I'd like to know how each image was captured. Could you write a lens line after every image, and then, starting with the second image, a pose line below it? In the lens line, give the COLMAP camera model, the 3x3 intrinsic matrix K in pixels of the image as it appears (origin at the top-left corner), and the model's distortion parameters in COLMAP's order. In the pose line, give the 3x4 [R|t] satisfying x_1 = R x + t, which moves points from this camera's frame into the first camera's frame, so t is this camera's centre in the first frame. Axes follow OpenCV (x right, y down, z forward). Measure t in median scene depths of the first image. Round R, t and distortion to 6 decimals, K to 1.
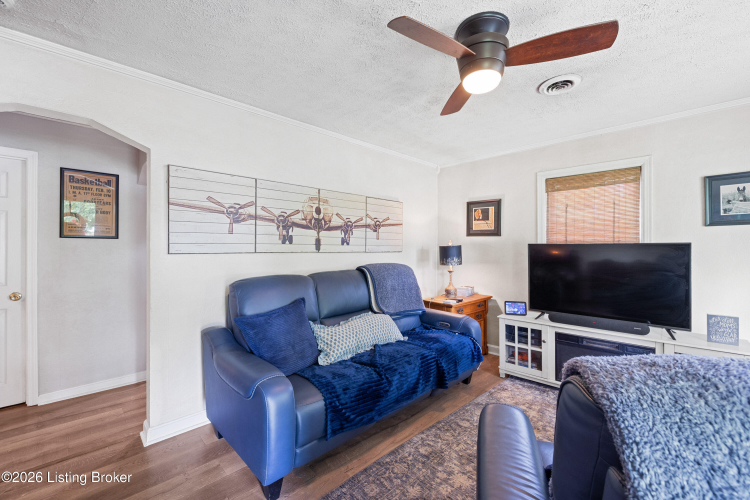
lens RADIAL K [[318.0, 0, 372.4], [0, 318.0, 246.6], [0, 0, 1]] dist [-0.002939, -0.000515]
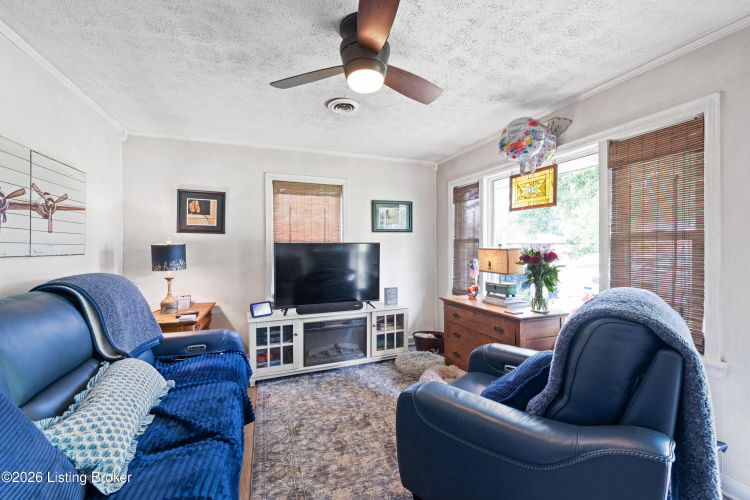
lens RADIAL K [[318.0, 0, 375.6], [0, 318.0, 246.2], [0, 0, 1]] dist [-0.002939, -0.000515]
pose [[0.389905, -0.002780, 0.920851, -0.317079], [0.001539, 0.999996, 0.002367, 0.000365], [-0.920854, 0.000494, 0.389908, 0.319852]]
